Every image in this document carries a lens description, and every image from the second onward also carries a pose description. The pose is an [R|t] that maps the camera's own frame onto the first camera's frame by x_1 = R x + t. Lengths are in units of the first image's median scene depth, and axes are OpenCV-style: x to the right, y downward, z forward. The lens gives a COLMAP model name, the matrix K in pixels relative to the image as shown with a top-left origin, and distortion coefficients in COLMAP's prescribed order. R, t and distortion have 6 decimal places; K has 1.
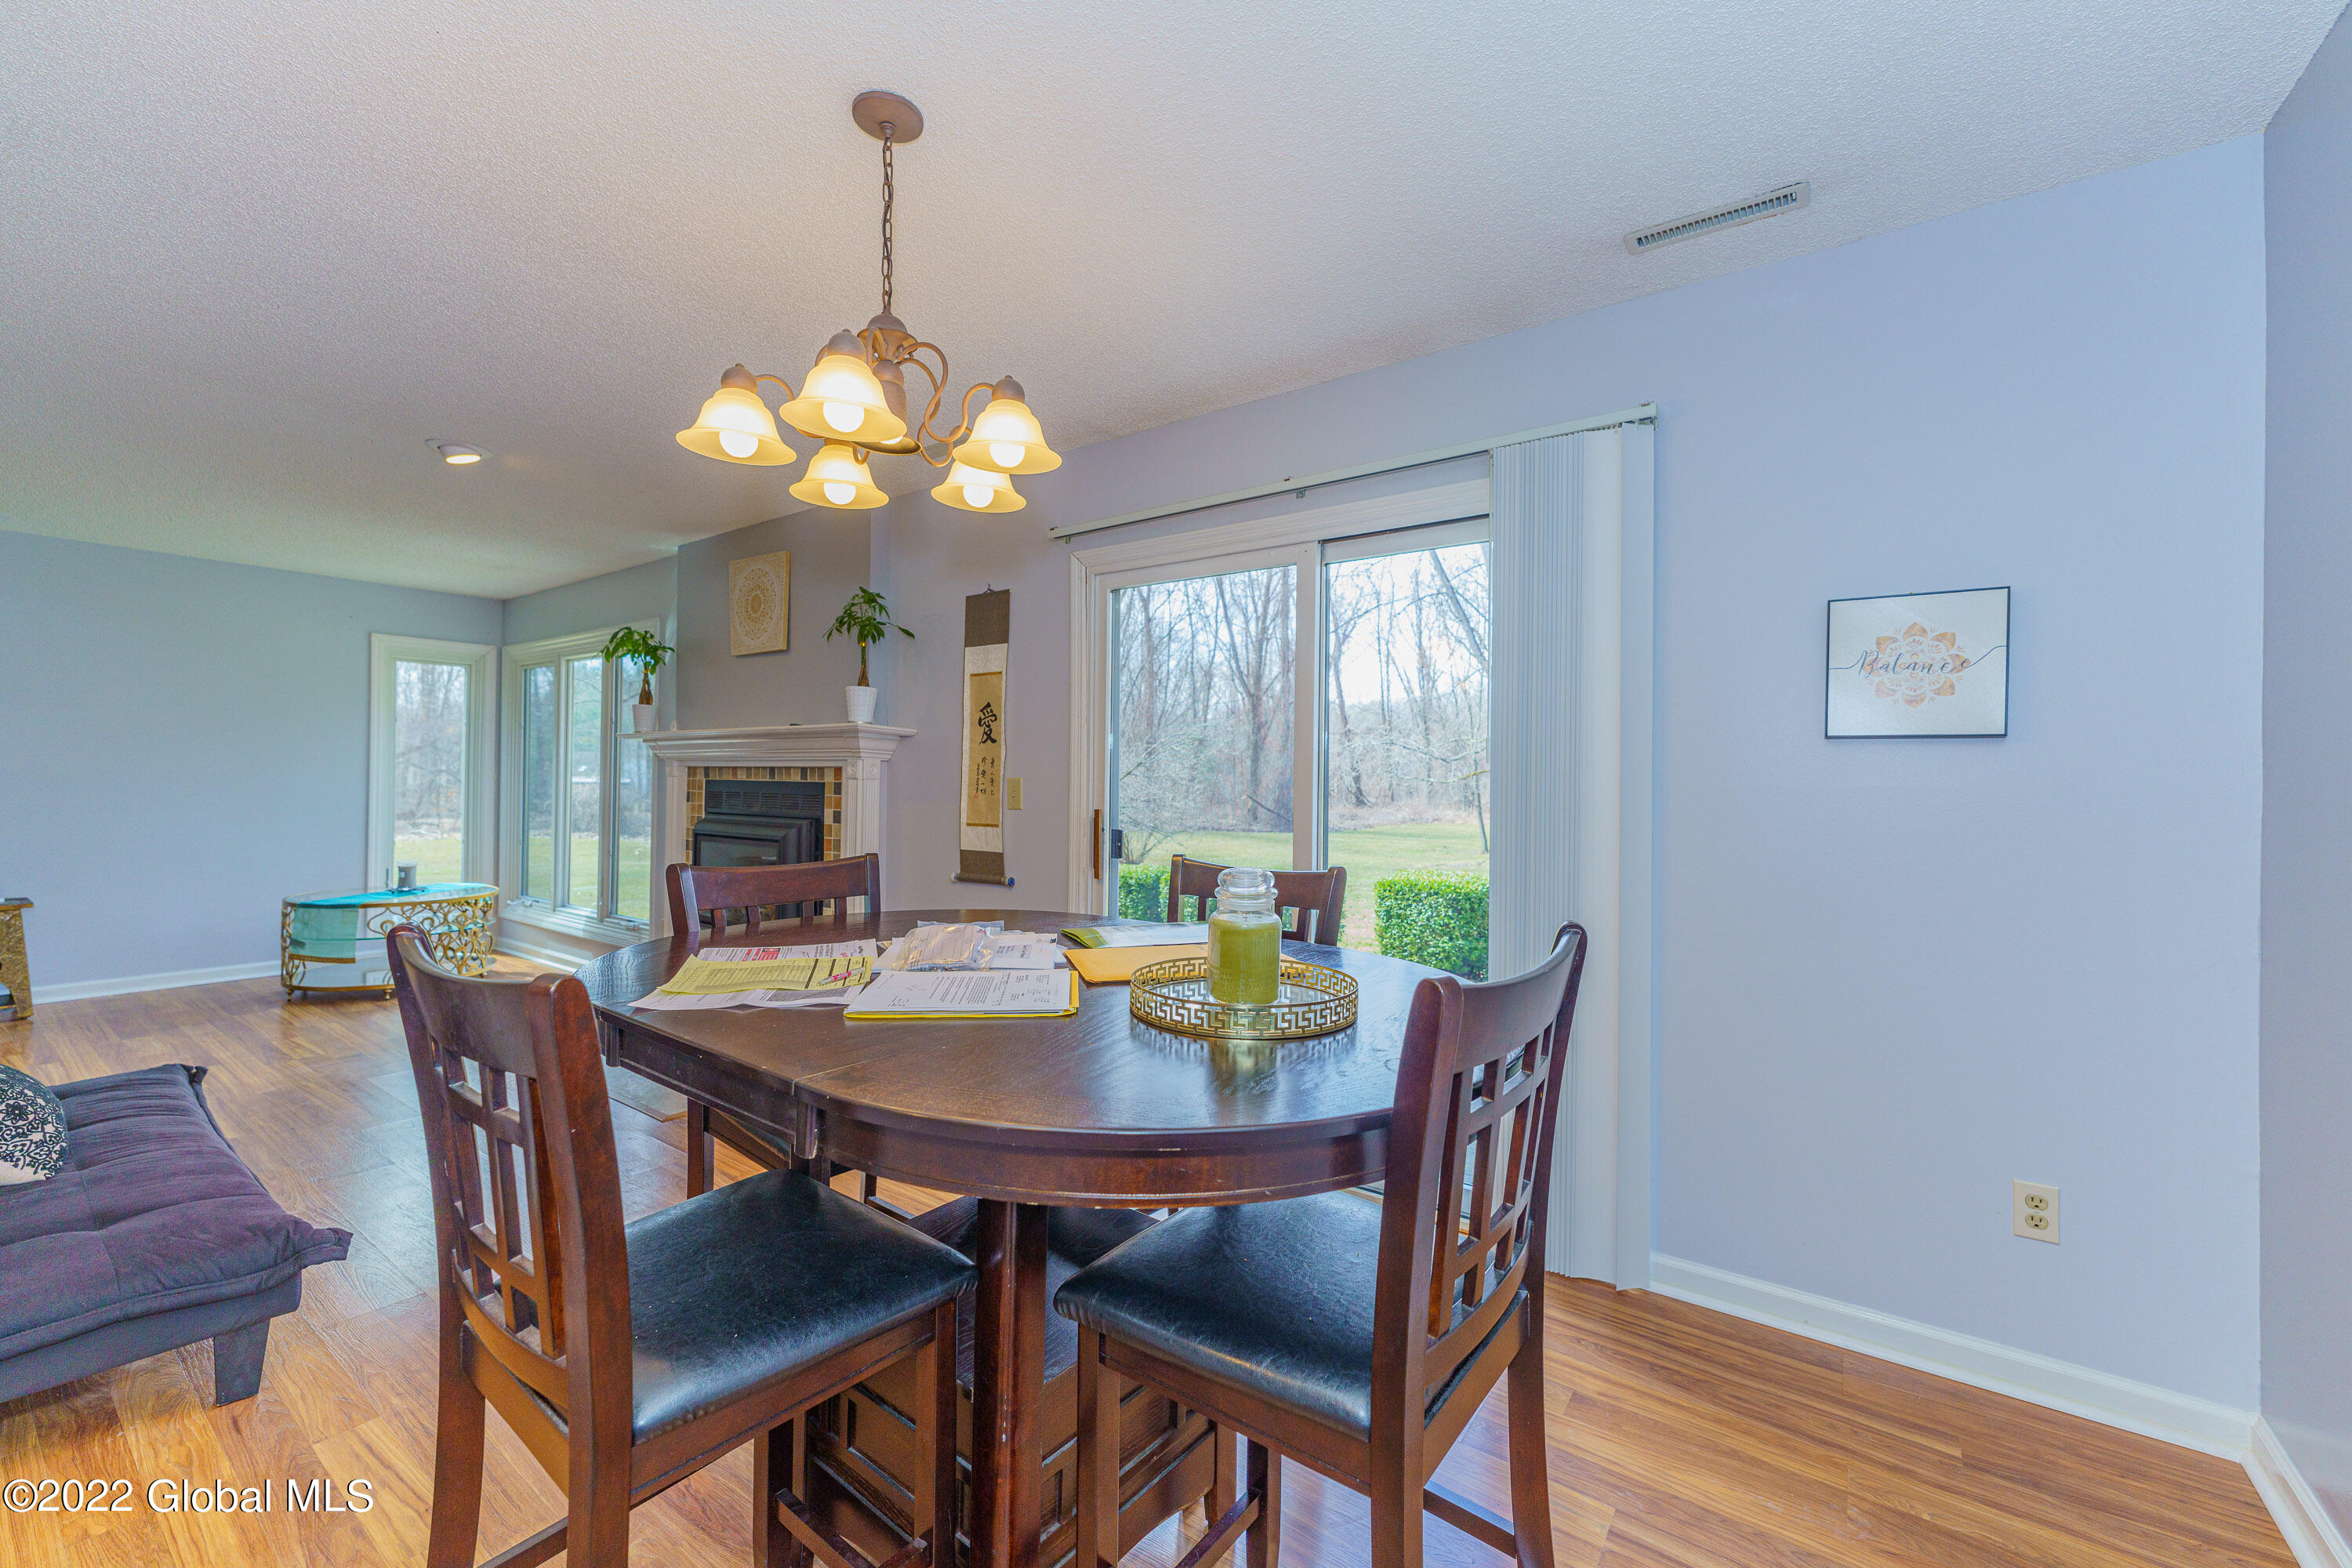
lens RADIAL K [[937.5, 0, 1174.2], [0, 937.5, 779.0], [0, 0, 1]] dist [0.001885, -0.000210]
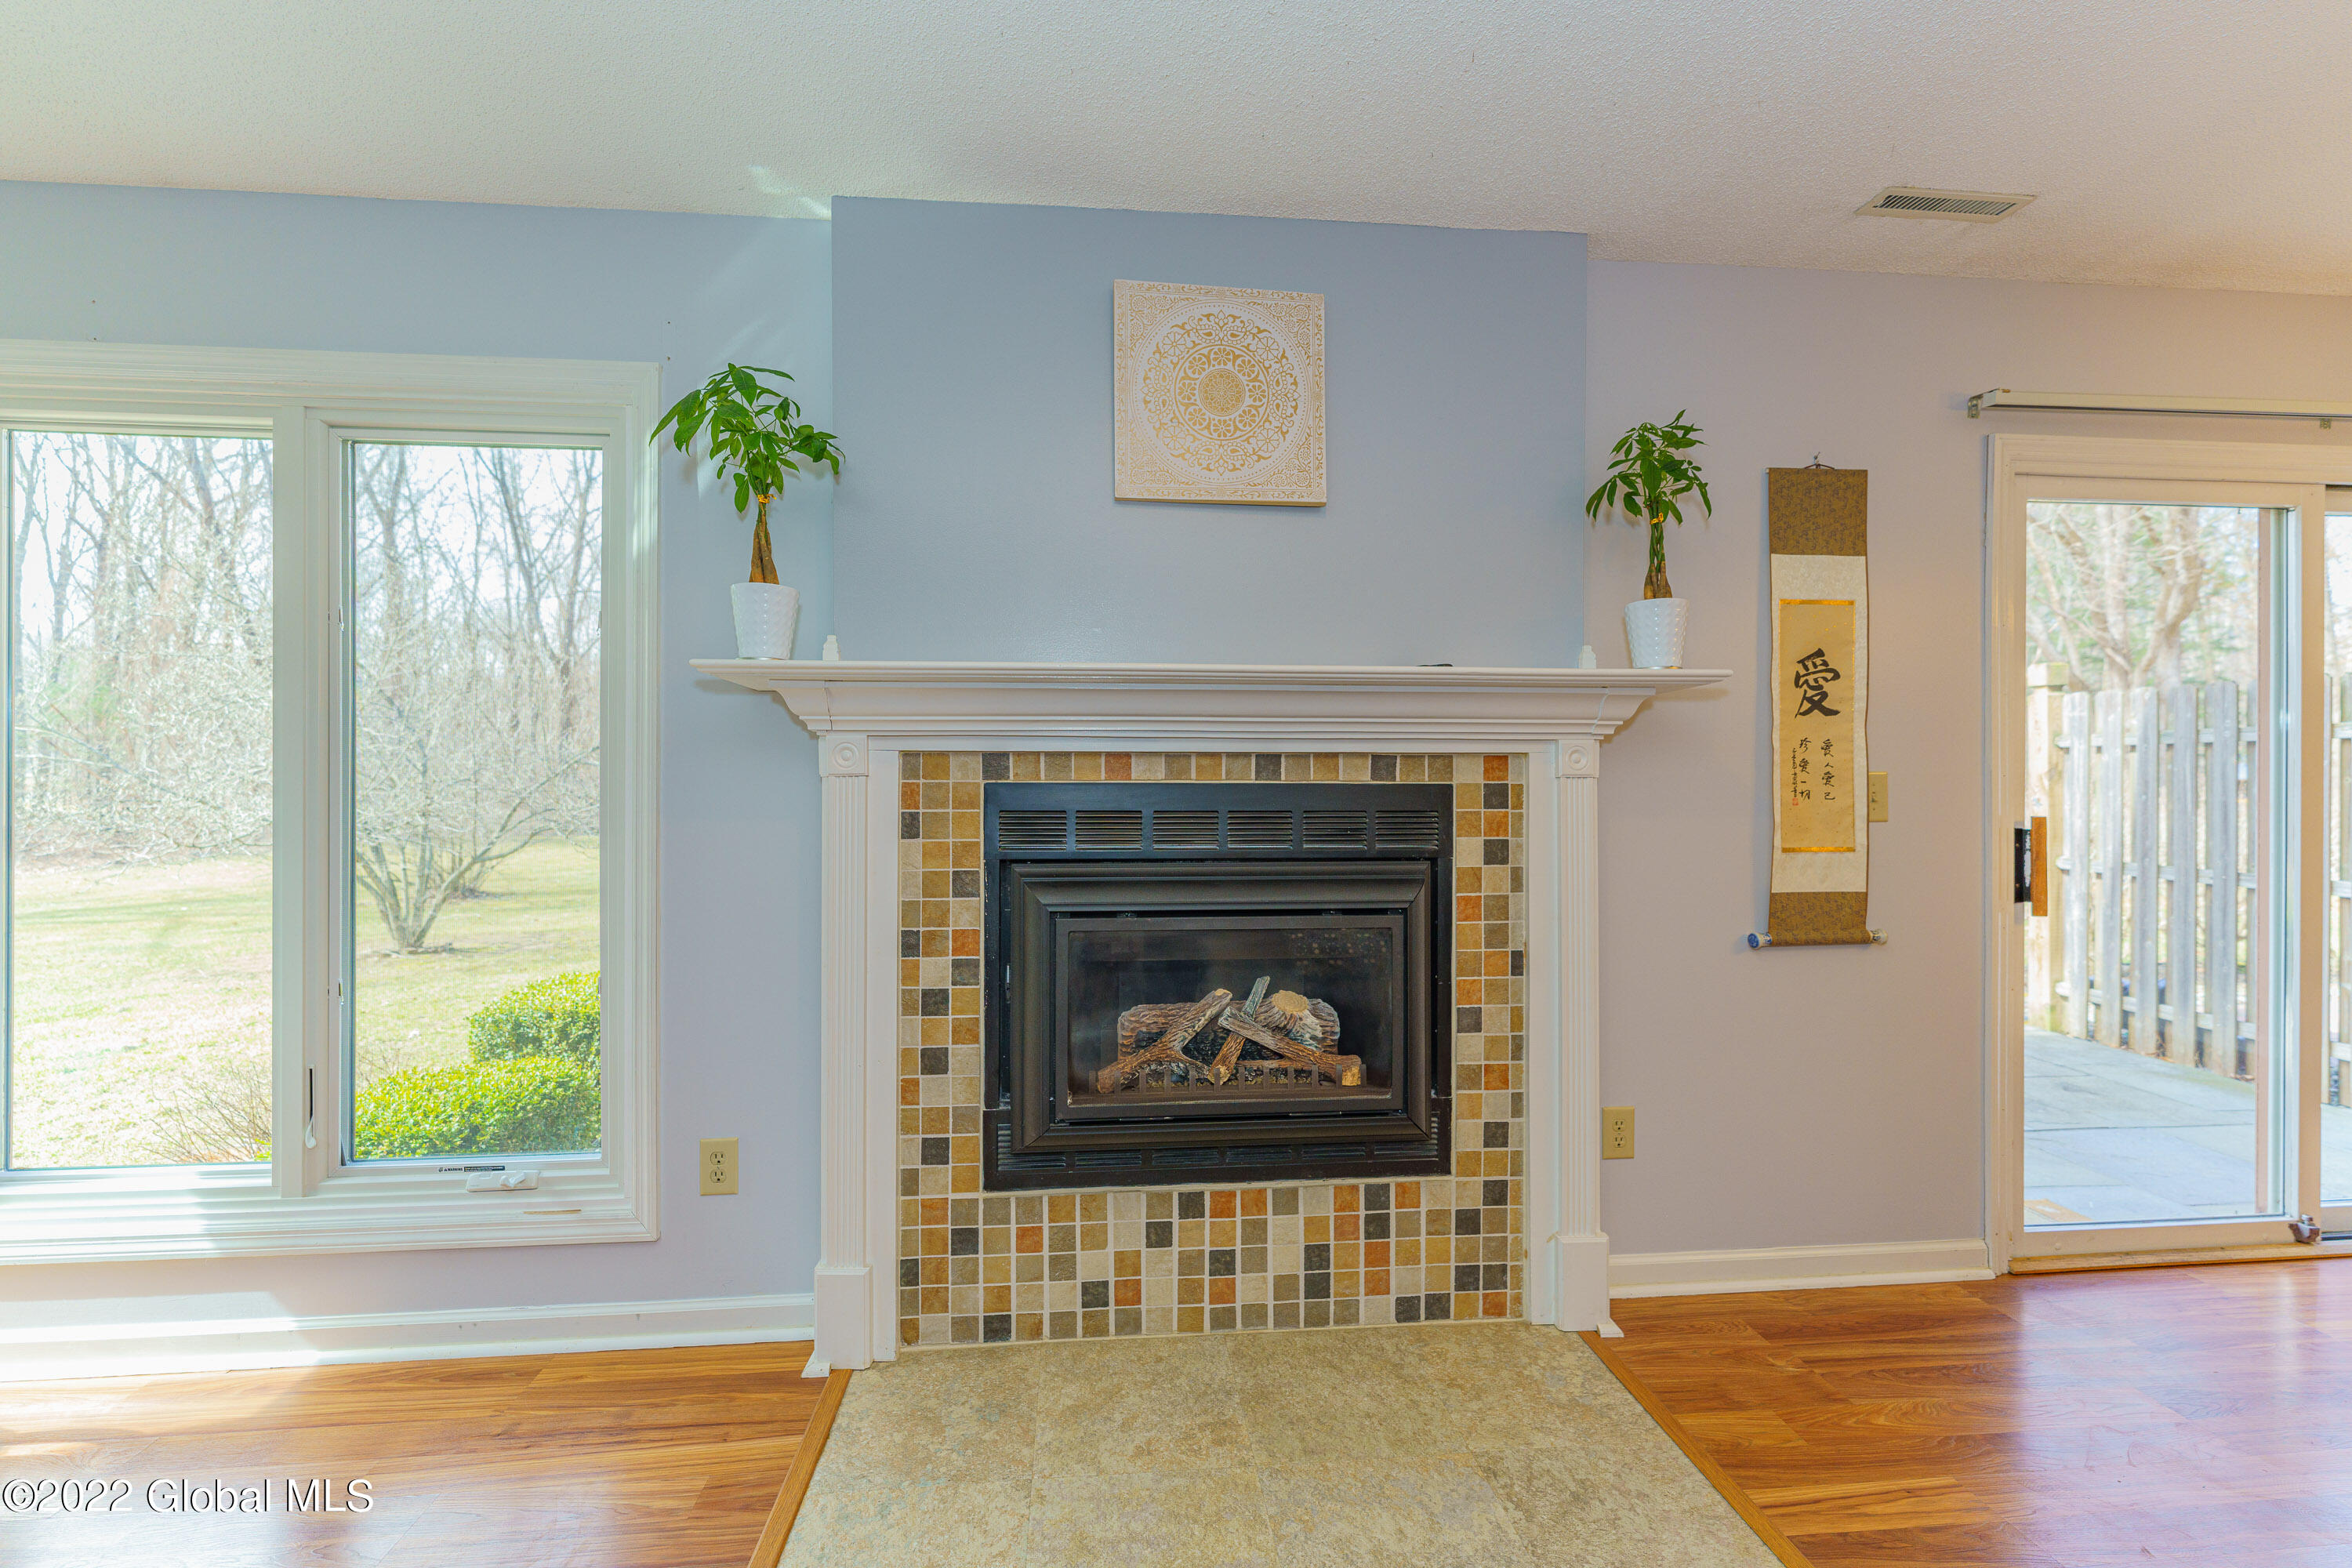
lens RADIAL K [[960.3, 0, 1172.7], [0, 960.3, 778.4], [0, 0, 1]] dist [0.000084, 0.000328]
pose [[0.753299, -0.014647, 0.657516, -0.804997], [0.005501, 0.999857, 0.015971, -0.008427], [-0.657656, -0.008415, 0.753272, 0.695376]]
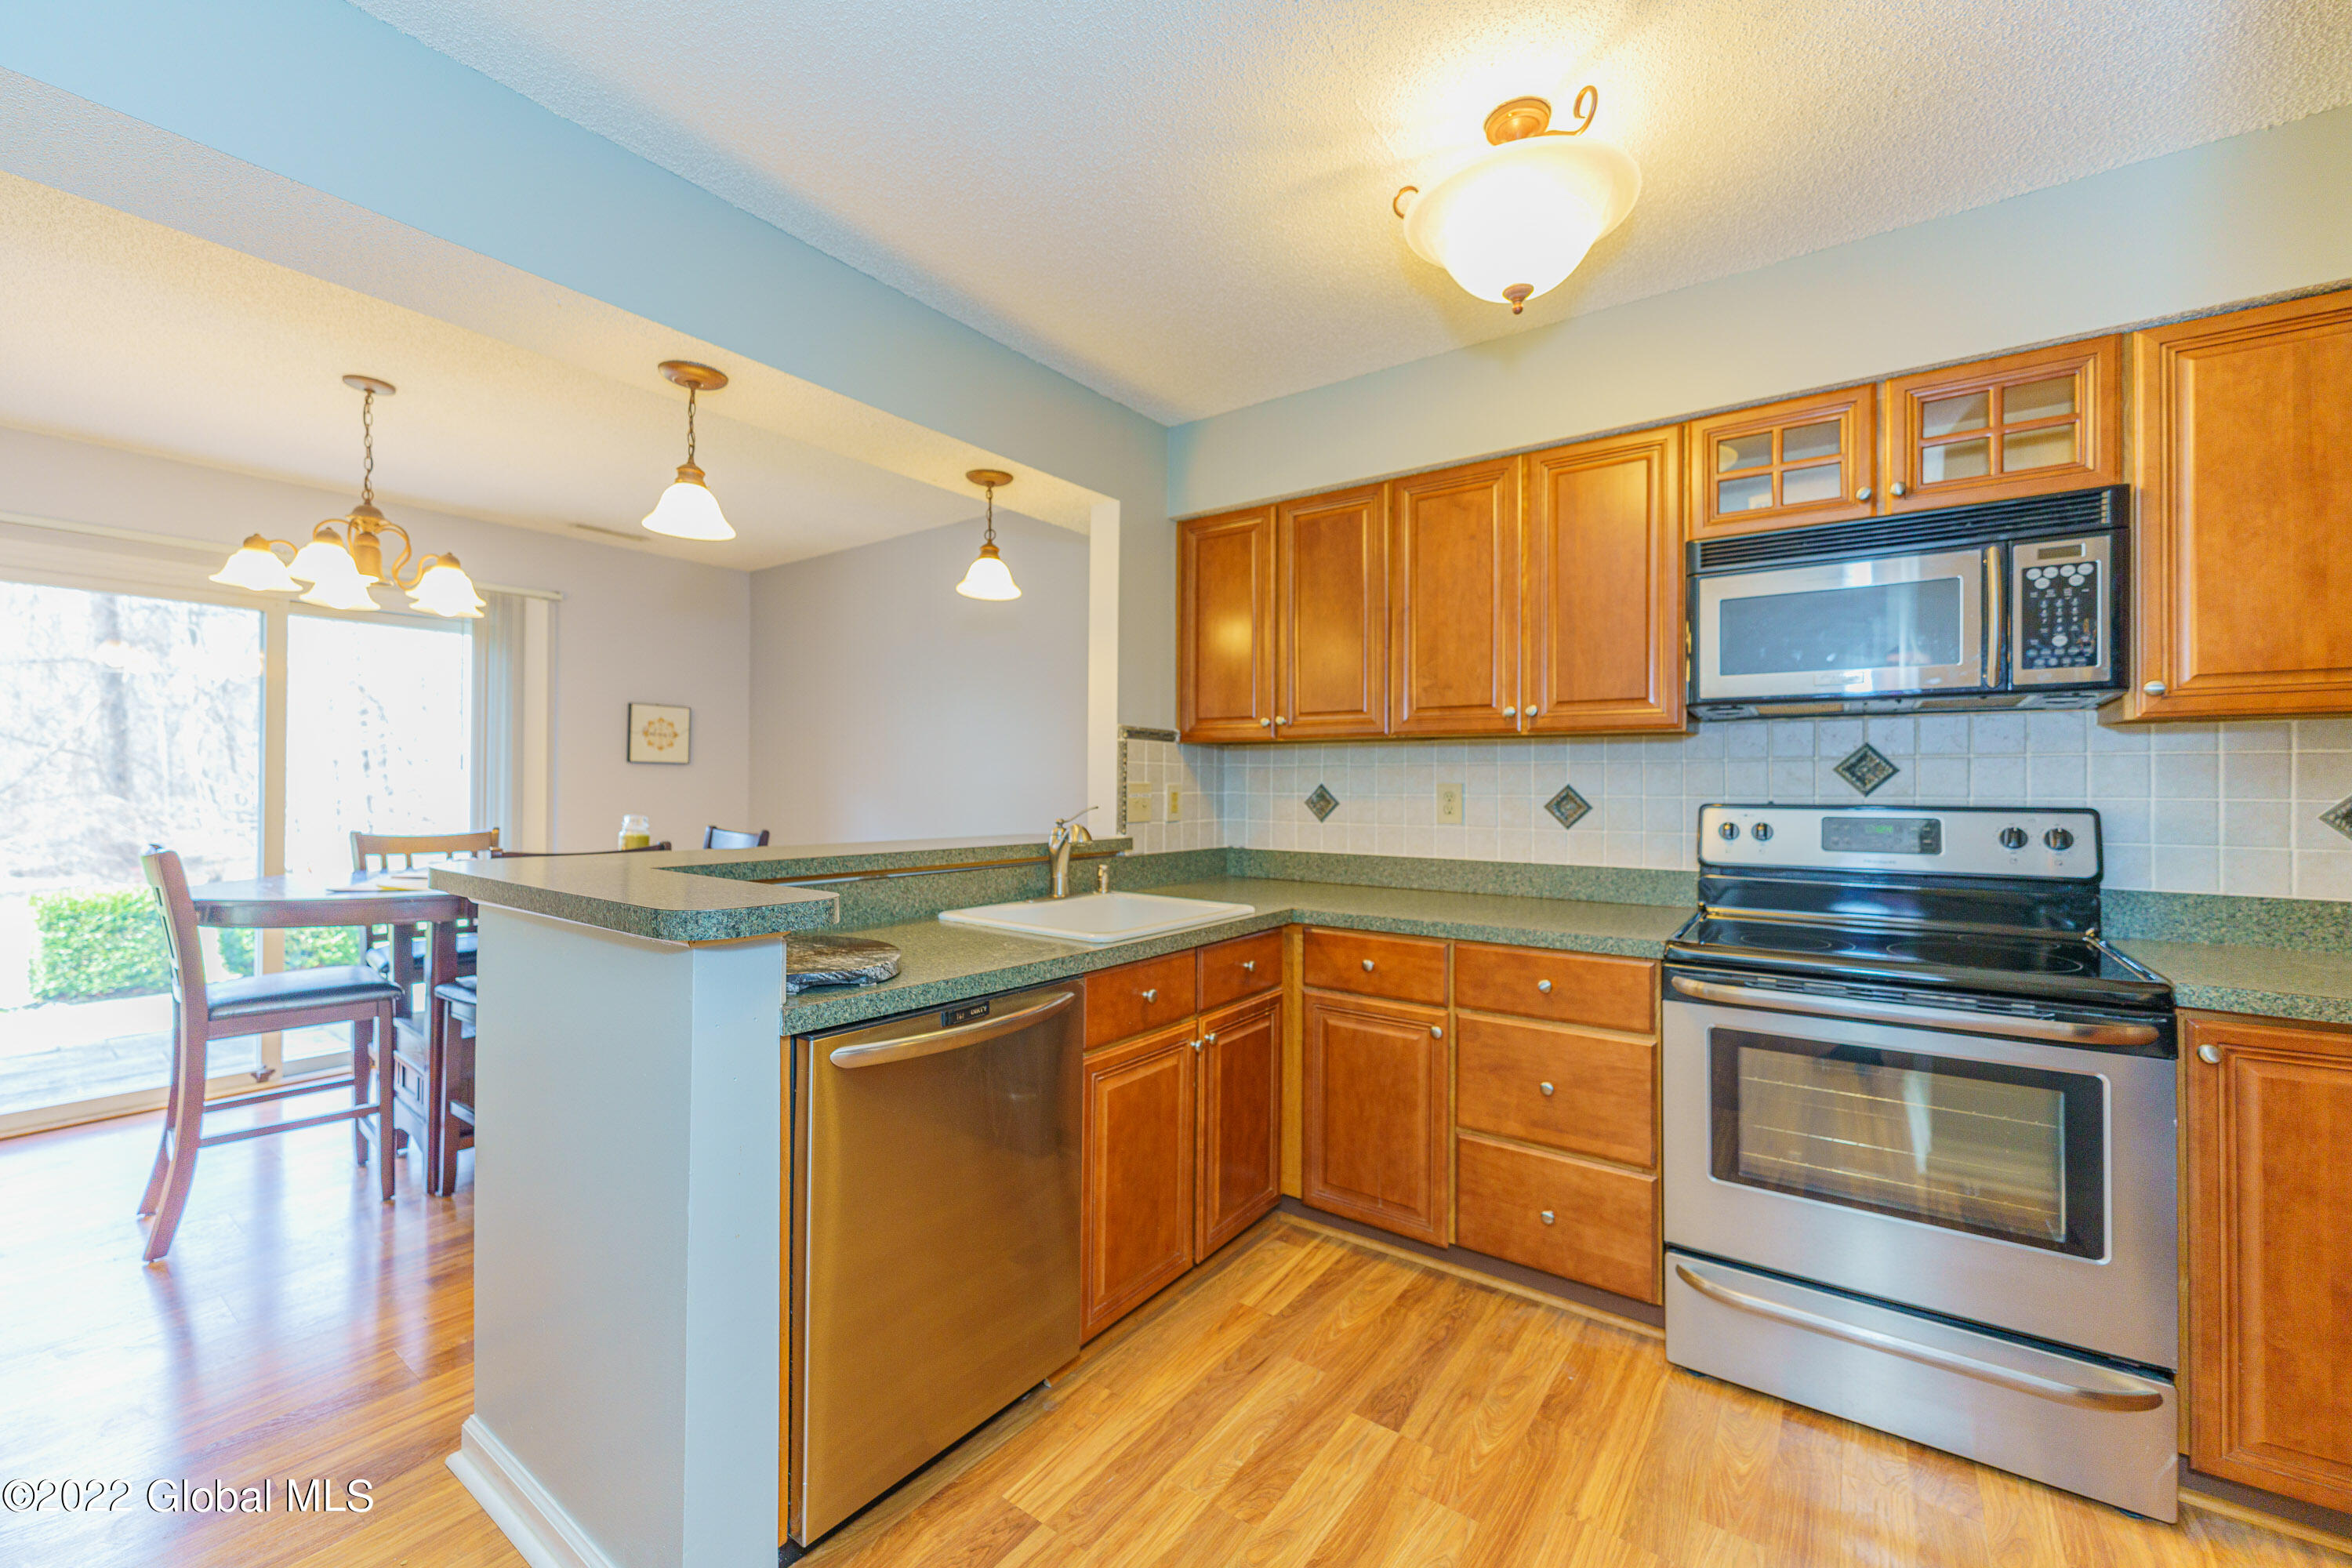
lens RADIAL K [[937.5, 0, 1174.2], [0, 937.5, 779.0], [0, 0, 1]] dist [0.001885, -0.000210]
pose [[0.010012, -0.003301, 0.999944, -0.783152], [-0.009136, 0.999953, 0.003392, -0.011289], [-0.999908, -0.009169, 0.009982, -0.173108]]
